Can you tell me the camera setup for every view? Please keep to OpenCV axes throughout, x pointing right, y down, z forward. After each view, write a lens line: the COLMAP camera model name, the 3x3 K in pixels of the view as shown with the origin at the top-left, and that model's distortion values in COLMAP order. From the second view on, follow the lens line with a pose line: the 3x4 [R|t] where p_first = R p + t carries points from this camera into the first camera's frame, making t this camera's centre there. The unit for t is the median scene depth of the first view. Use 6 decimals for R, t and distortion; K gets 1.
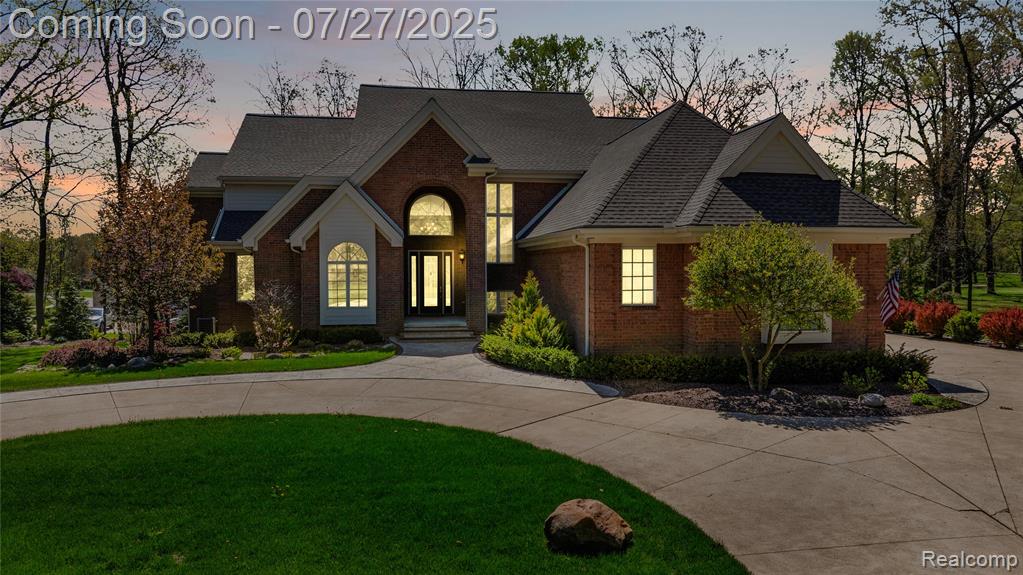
lens RADIAL K [[724.5, 0, 511.5], [0, 724.5, 287.5], [0, 0, 1]] dist [-0.041215, 0.088461]
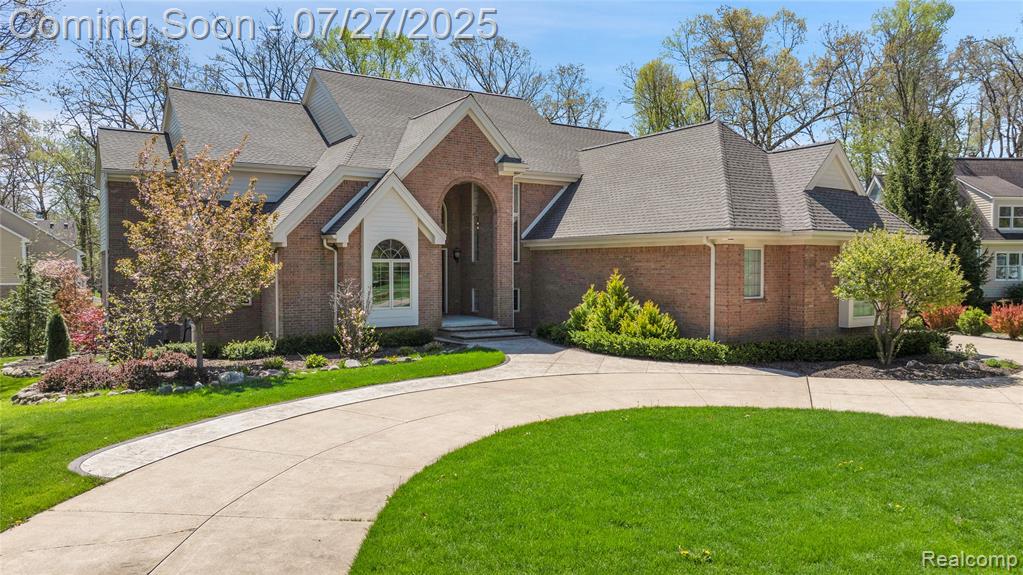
lens RADIAL K [[718.7, 0, 512.9], [0, 718.7, 290.8], [0, 0, 1]] dist [-0.040627, 0.038800]
pose [[0.915720, -0.014620, 0.401550, -0.511161], [0.012373, 0.999890, 0.008189, -0.000946], [-0.401626, -0.002531, 0.915800, 0.089530]]
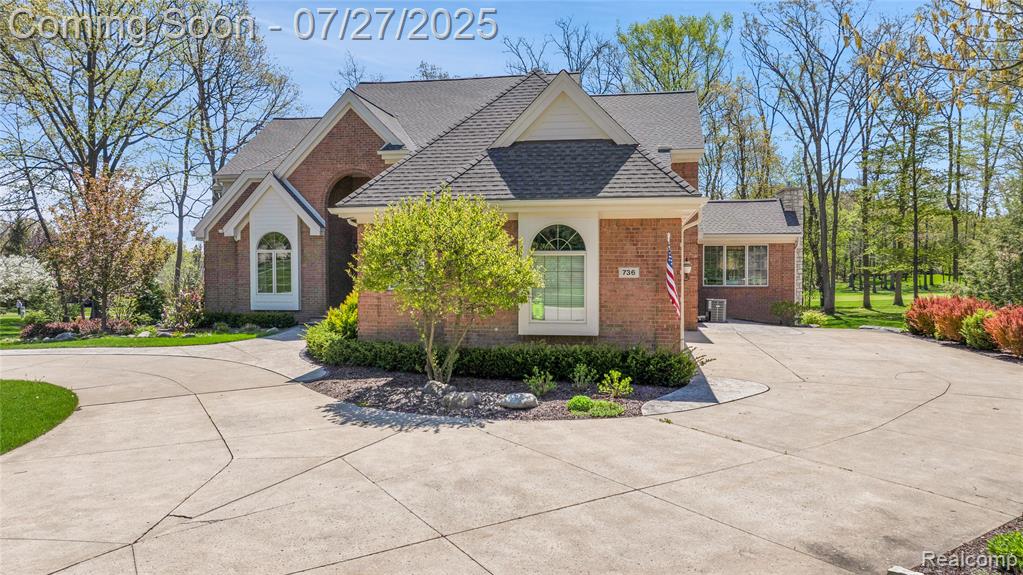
lens RADIAL K [[718.7, 0, 512.9], [0, 718.7, 290.8], [0, 0, 1]] dist [-0.040627, 0.038800]
pose [[0.948653, 0.010430, -0.316146, 0.485946], [-0.008537, 0.999936, 0.007372, 0.014421], [0.316202, -0.004294, 0.948682, 0.132368]]
